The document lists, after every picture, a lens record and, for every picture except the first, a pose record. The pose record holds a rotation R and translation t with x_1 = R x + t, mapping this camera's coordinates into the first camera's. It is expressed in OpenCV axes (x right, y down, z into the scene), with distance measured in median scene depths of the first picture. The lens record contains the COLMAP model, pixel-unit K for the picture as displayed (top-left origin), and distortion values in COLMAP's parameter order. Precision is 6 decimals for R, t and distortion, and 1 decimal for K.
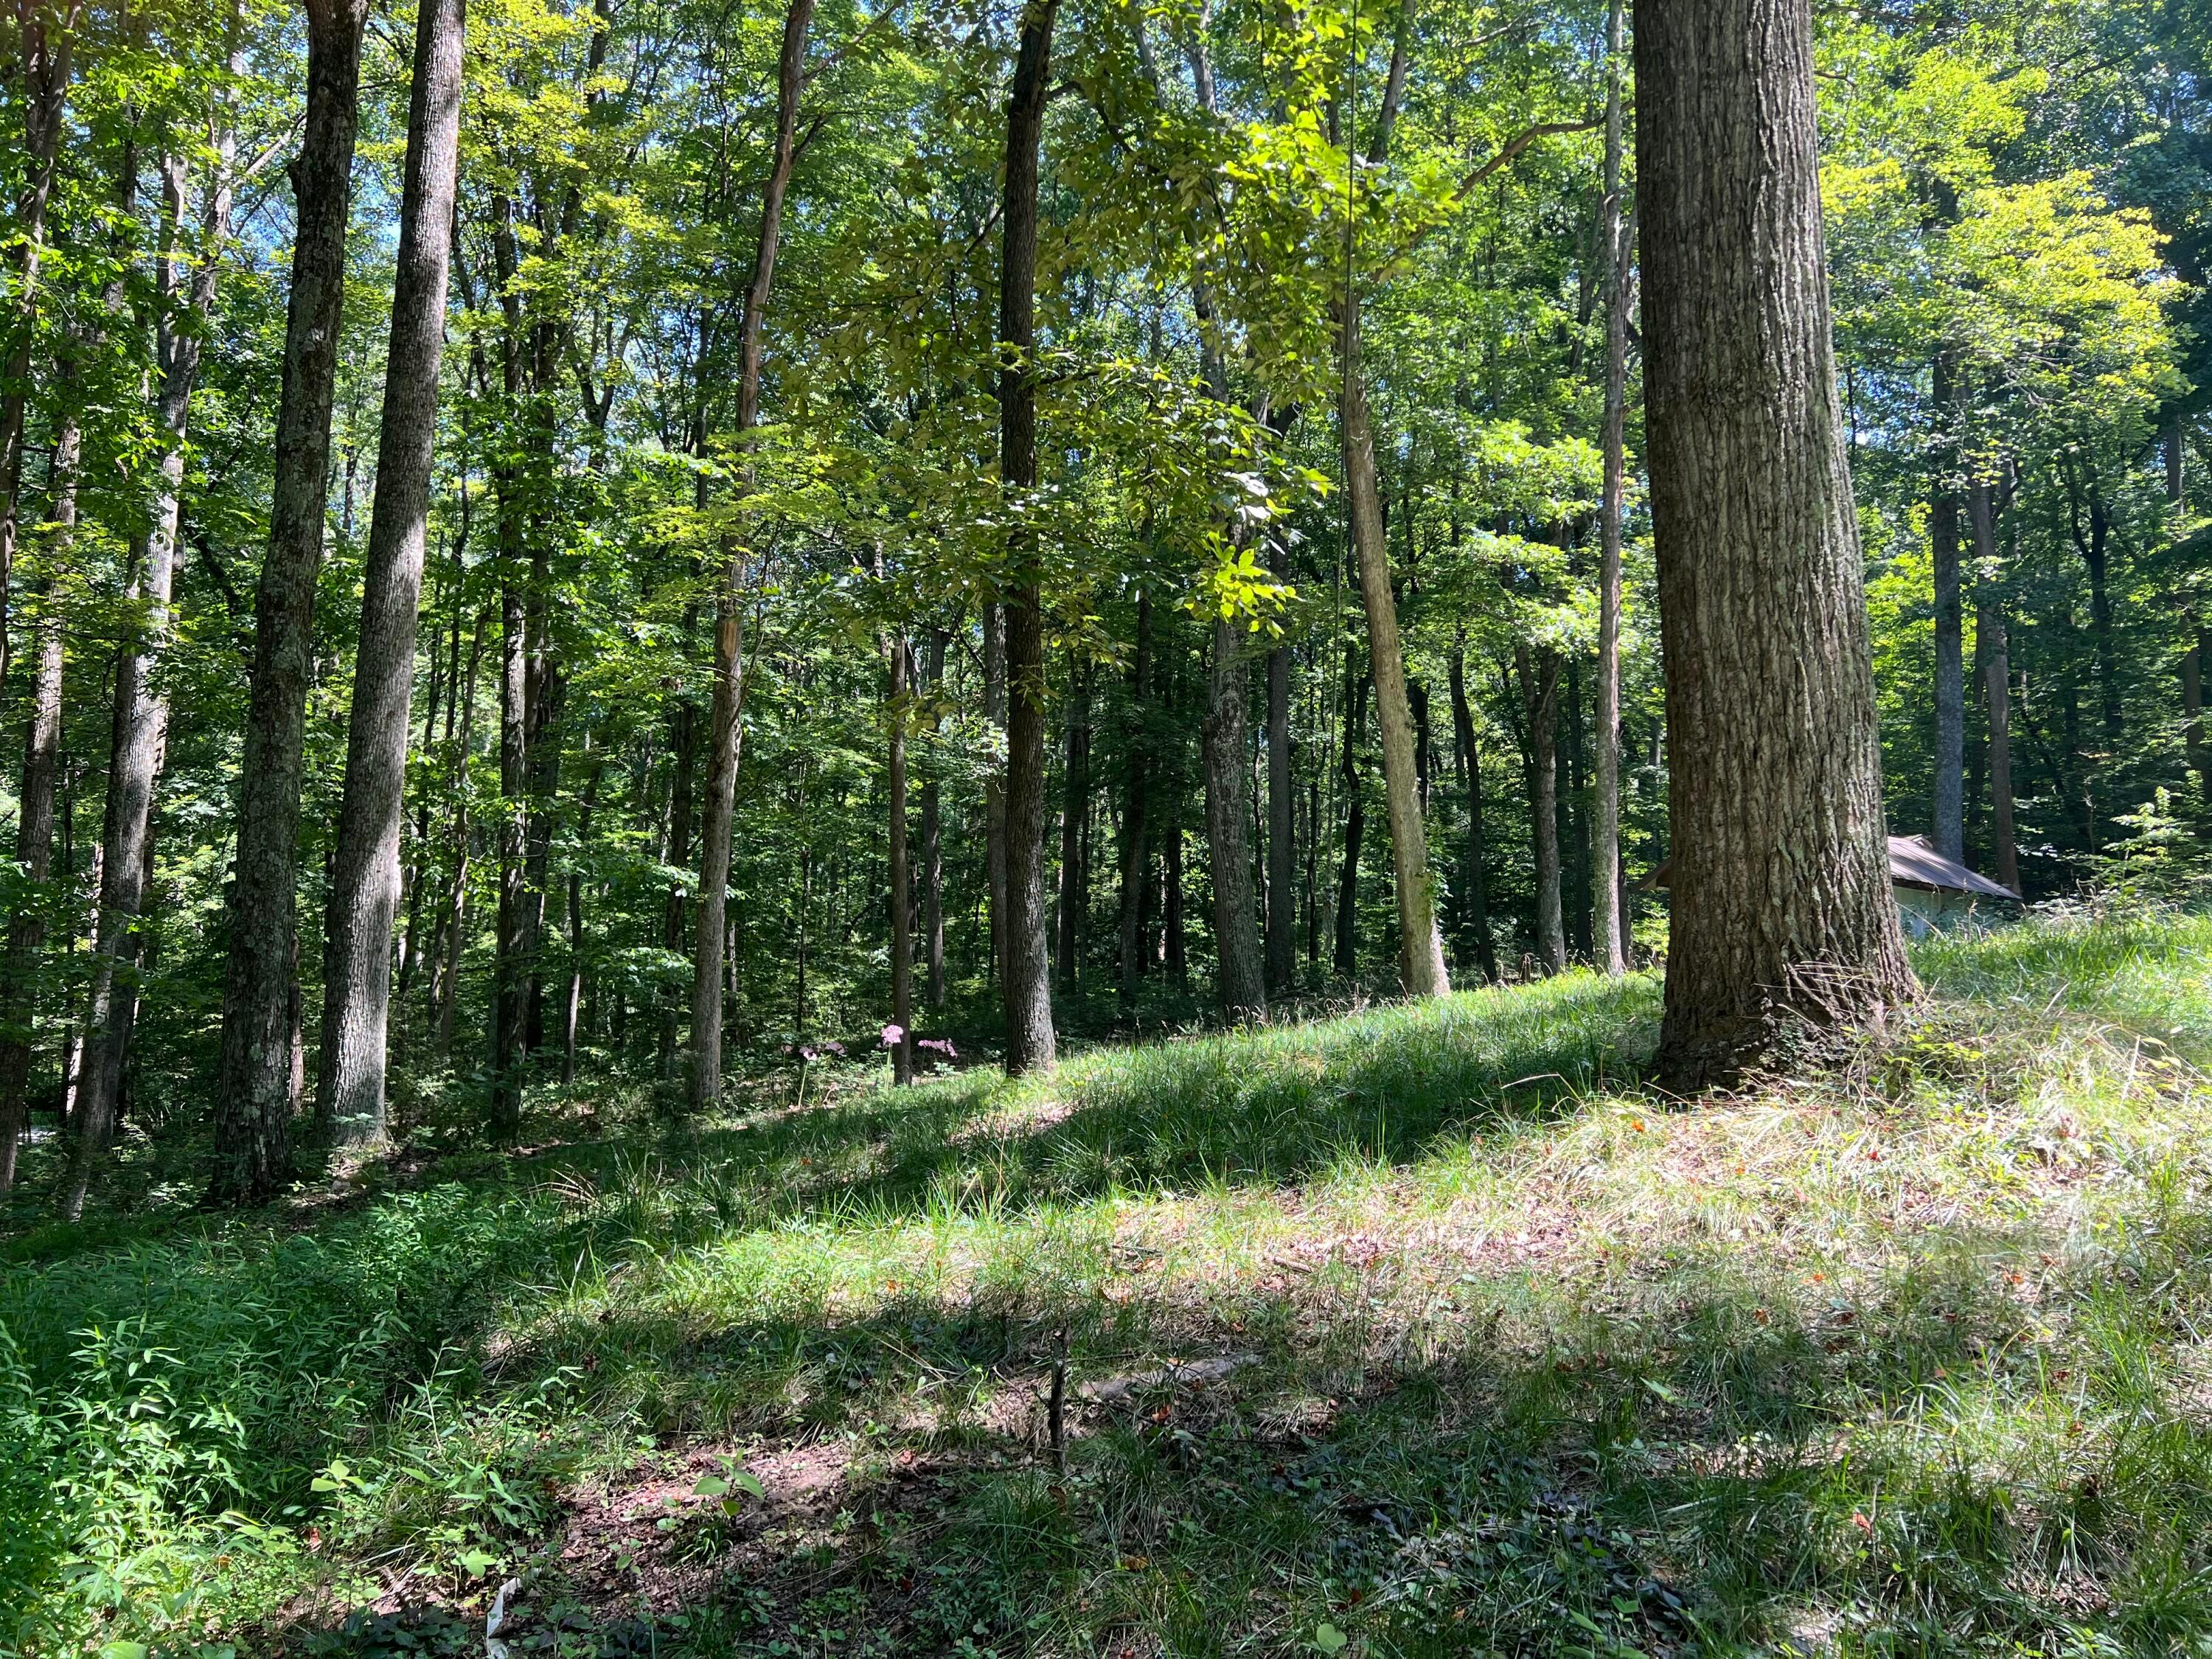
lens RADIAL K [[1651.8, 0, 1086.7], [0, 1651.8, 828.8], [0, 0, 1]] dist [0.045138, -0.058269]
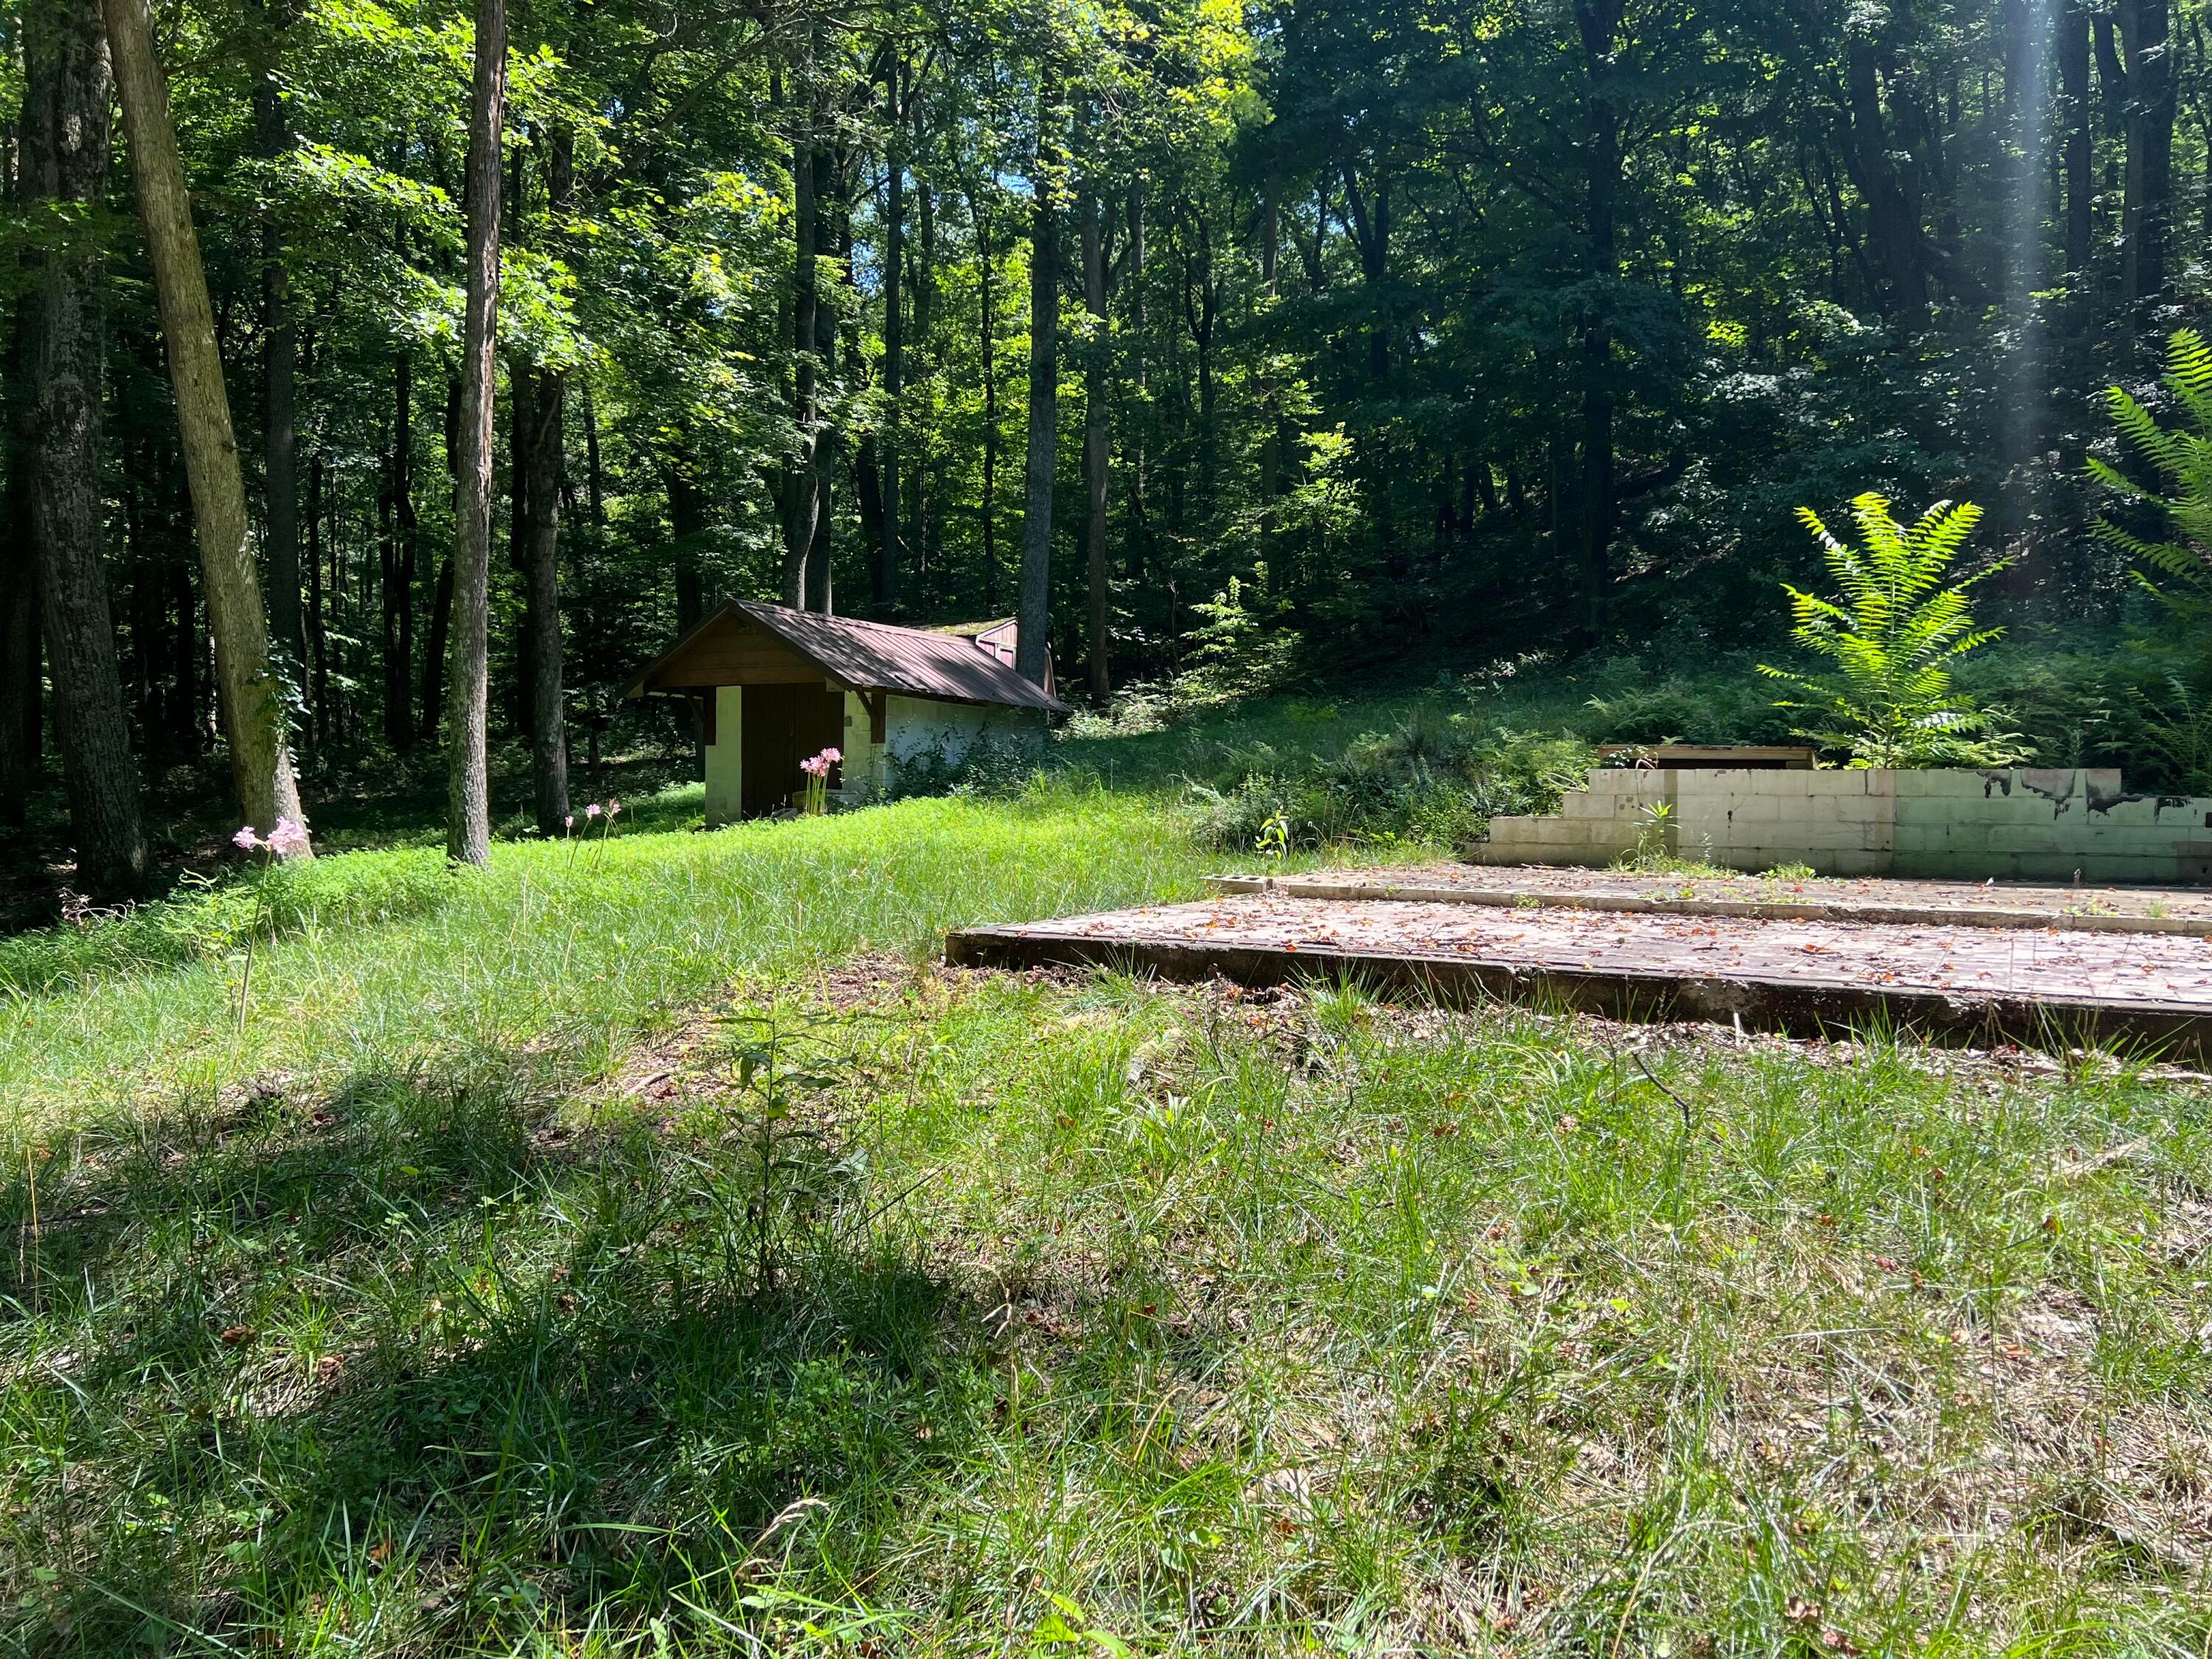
lens RADIAL K [[1651.8, 0, 1112.6], [0, 1651.8, 890.6], [0, 0, 1]] dist [0.045138, -0.058269]
pose [[0.883330, -0.042925, 0.466783, 0.170742], [-0.046718, 0.982779, 0.178783, -0.022357], [-0.466419, -0.179731, 0.866112, 0.217361]]
